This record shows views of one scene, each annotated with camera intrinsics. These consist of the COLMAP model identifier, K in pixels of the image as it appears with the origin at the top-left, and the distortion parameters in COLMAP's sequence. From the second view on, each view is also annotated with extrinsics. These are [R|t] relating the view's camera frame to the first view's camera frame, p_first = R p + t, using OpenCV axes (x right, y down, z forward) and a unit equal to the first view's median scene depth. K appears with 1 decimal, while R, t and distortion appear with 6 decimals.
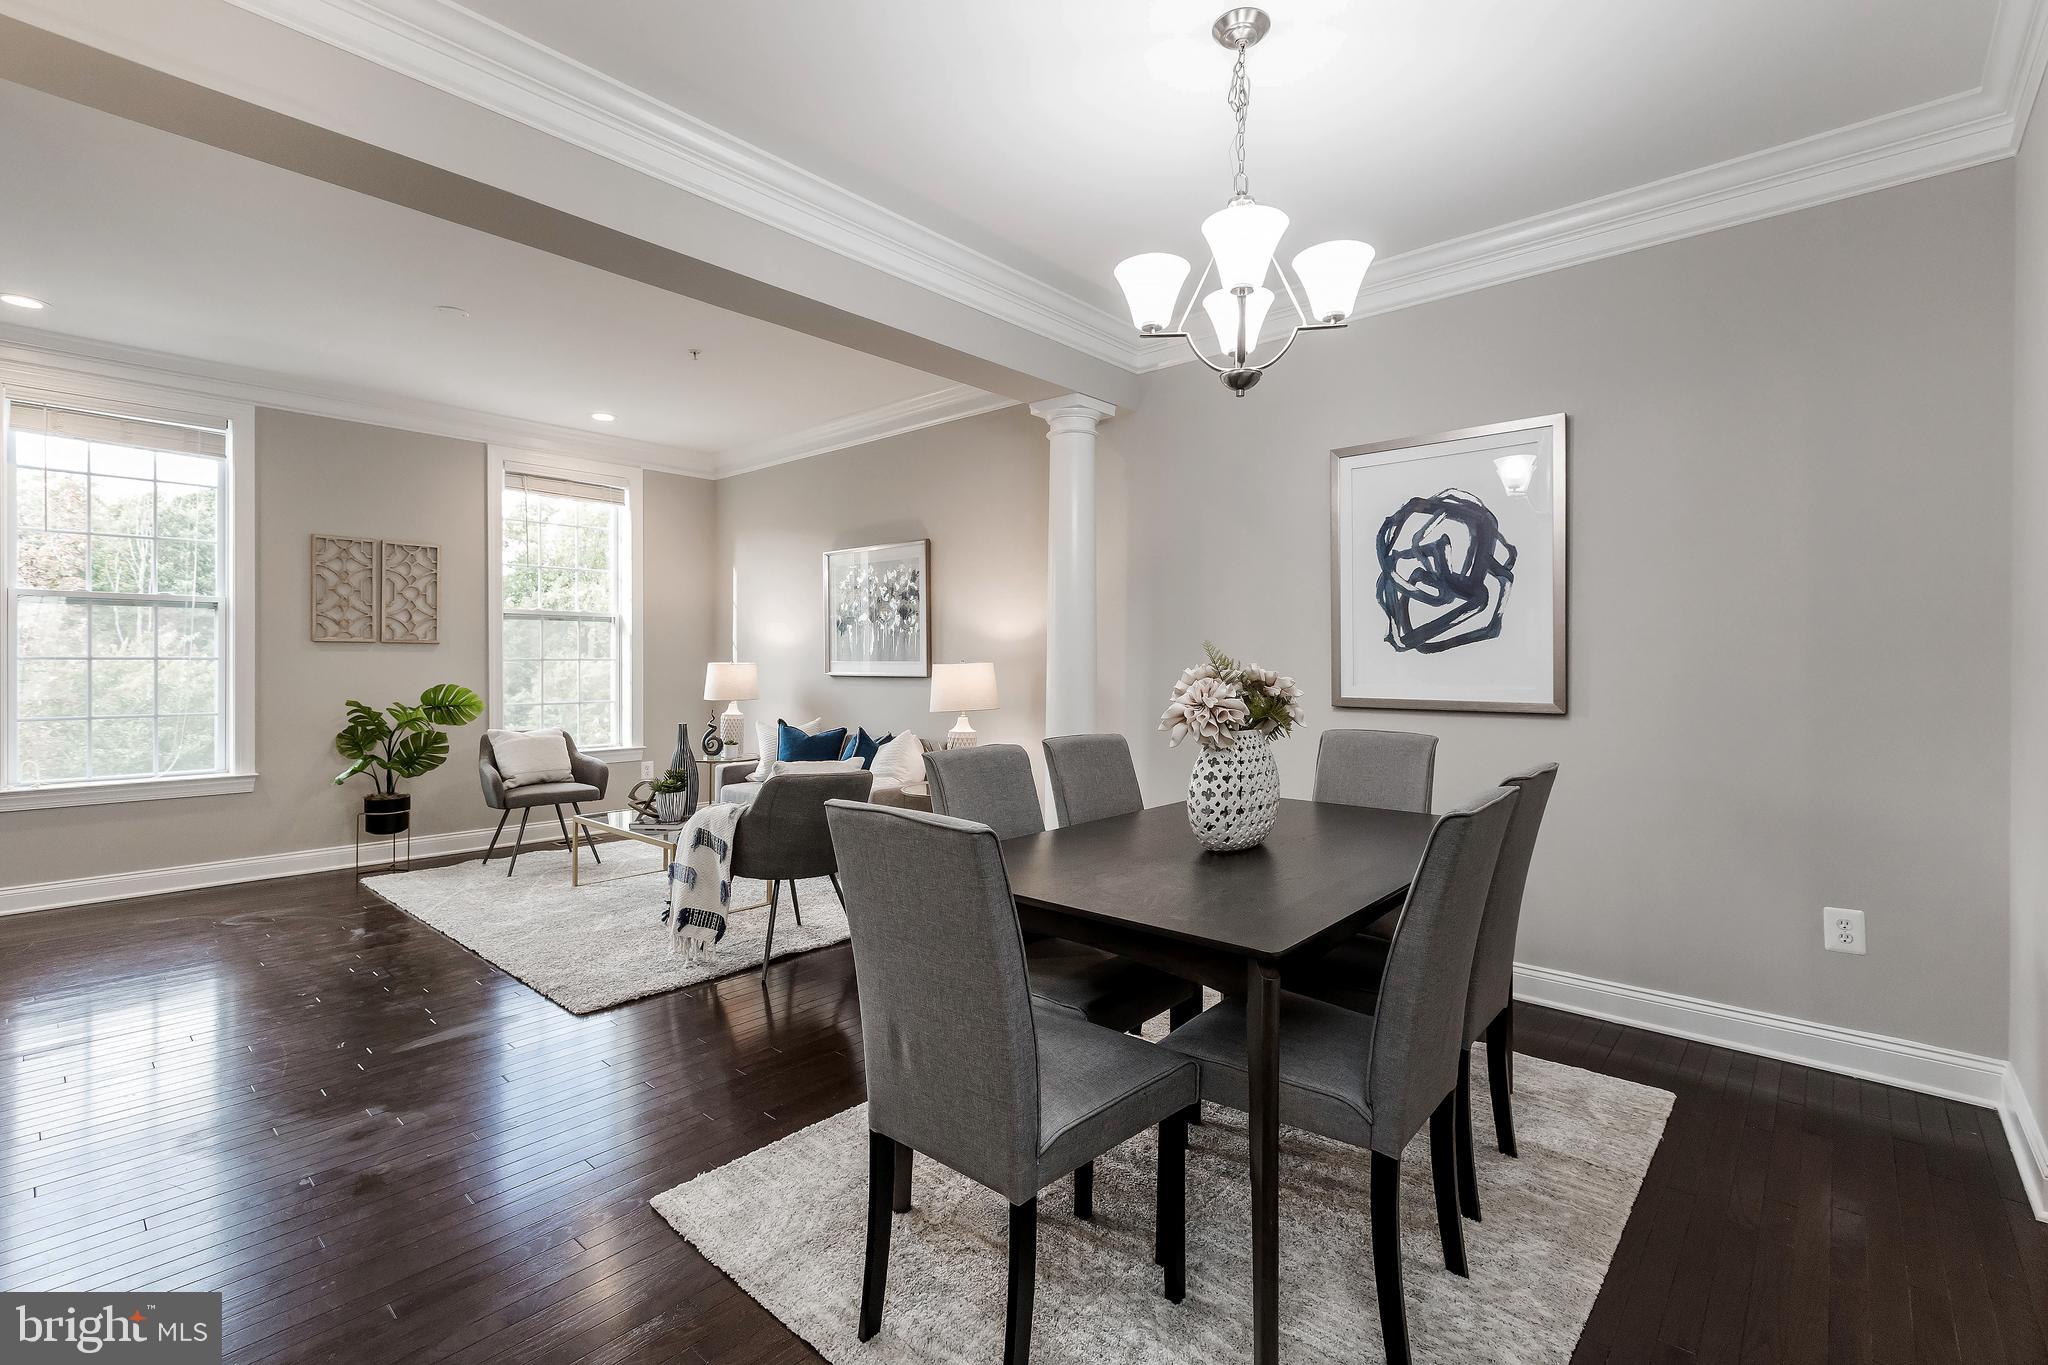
lens RADIAL K [[915.9, 0, 1024.5], [0, 915.9, 659.0], [0, 0, 1]] dist [0.000700, 0.000056]
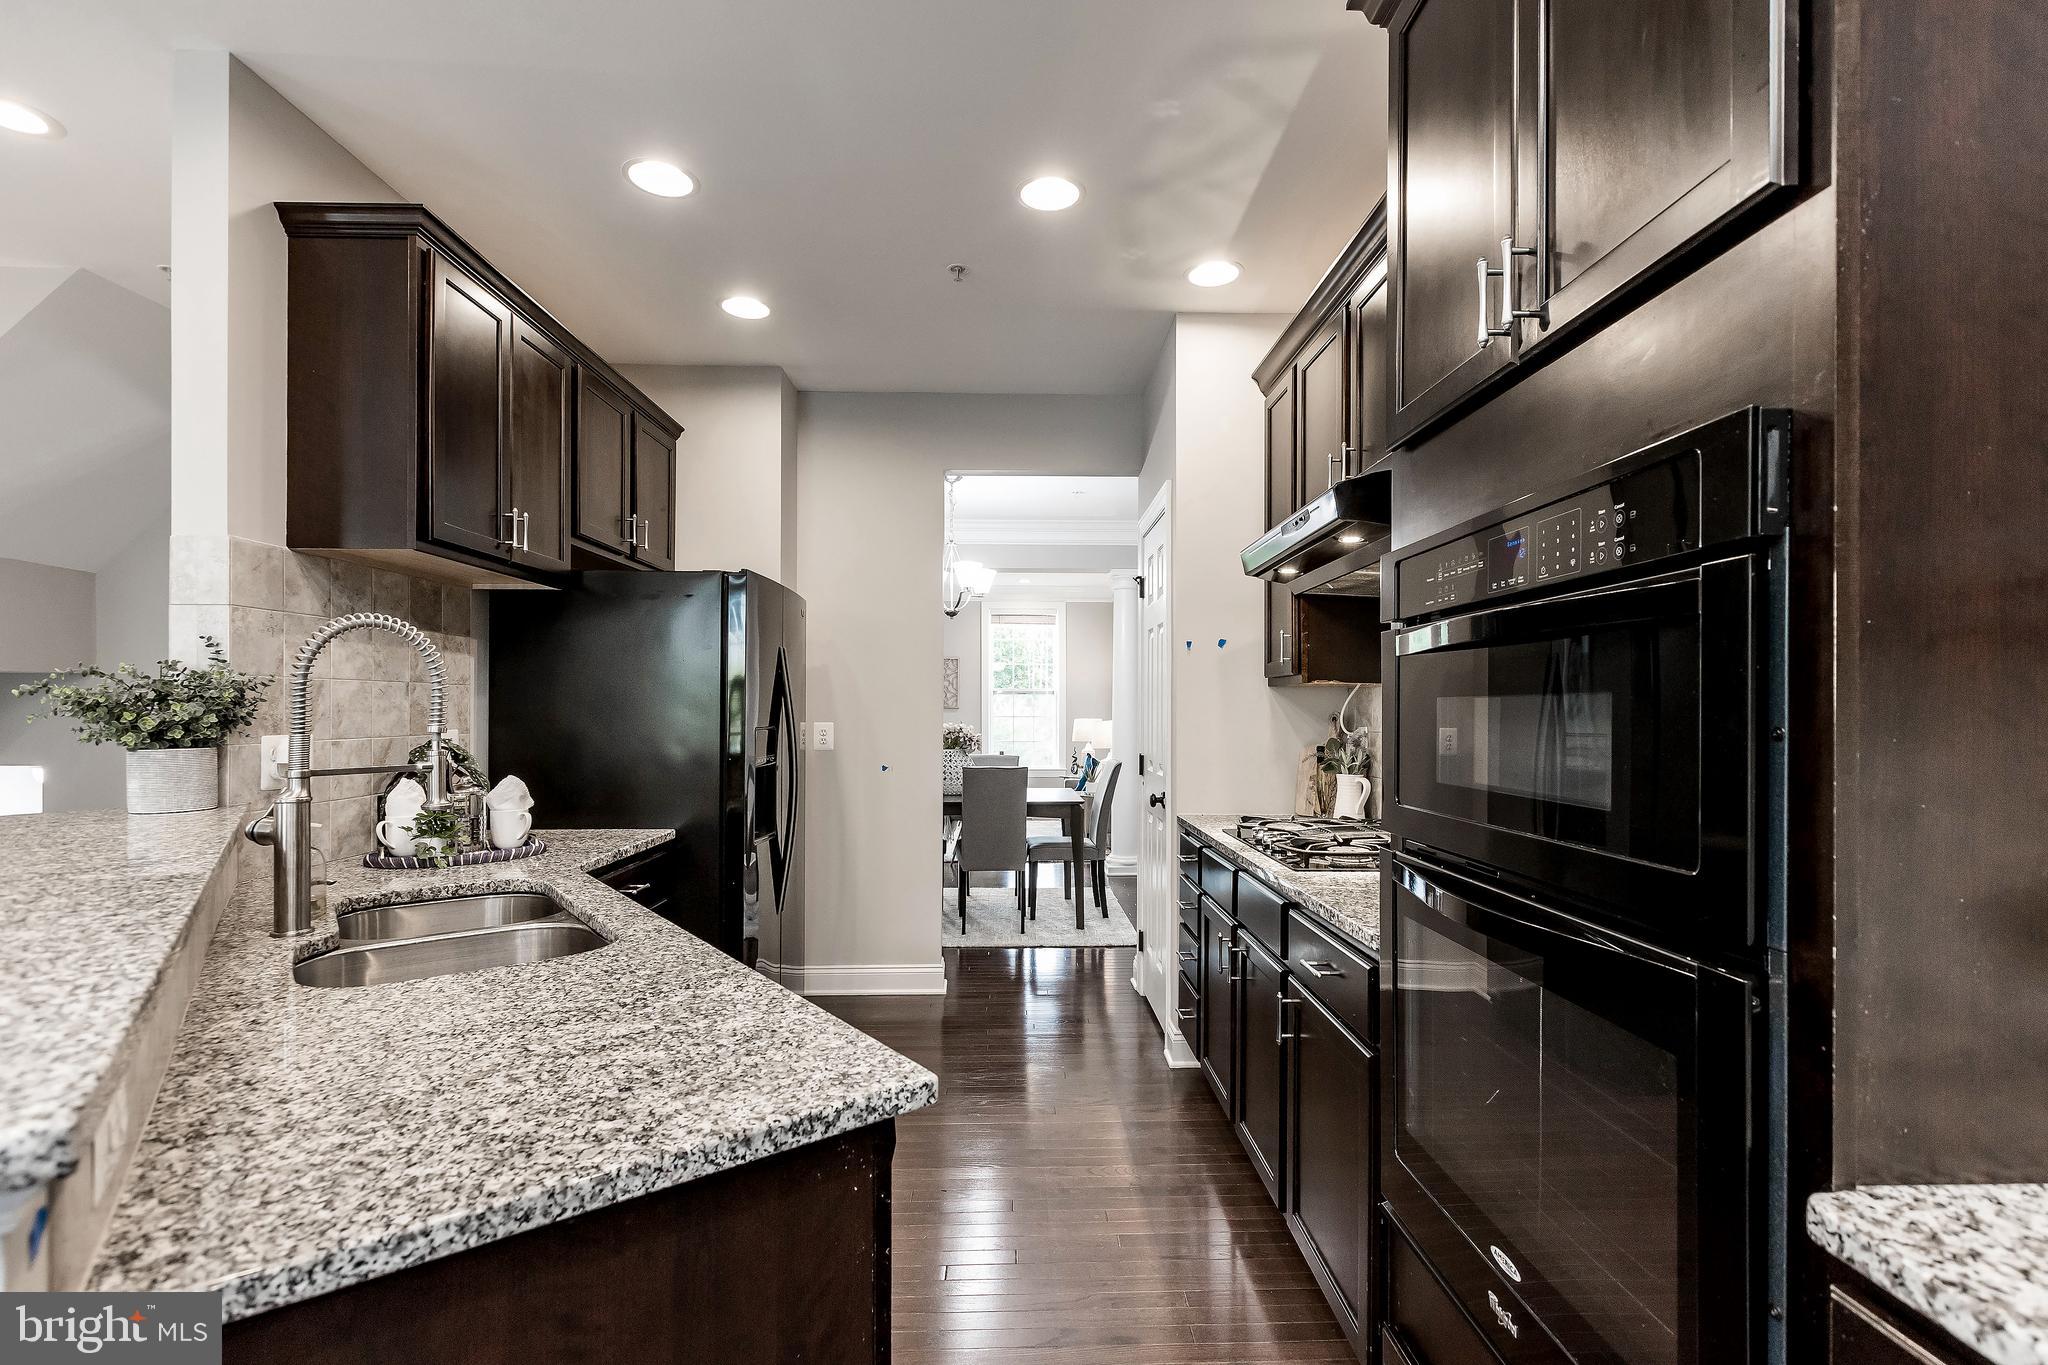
lens RADIAL K [[941.5, 0, 1035.0], [0, 941.5, 710.2], [0, 0, 1]] dist [0.001857, 0.000112]
pose [[0.687097, 0.001078, -0.726565, 0.980306], [-0.000988, 0.999999, 0.000548, -0.014563], [0.726565, 0.000341, 0.687097, -0.271999]]
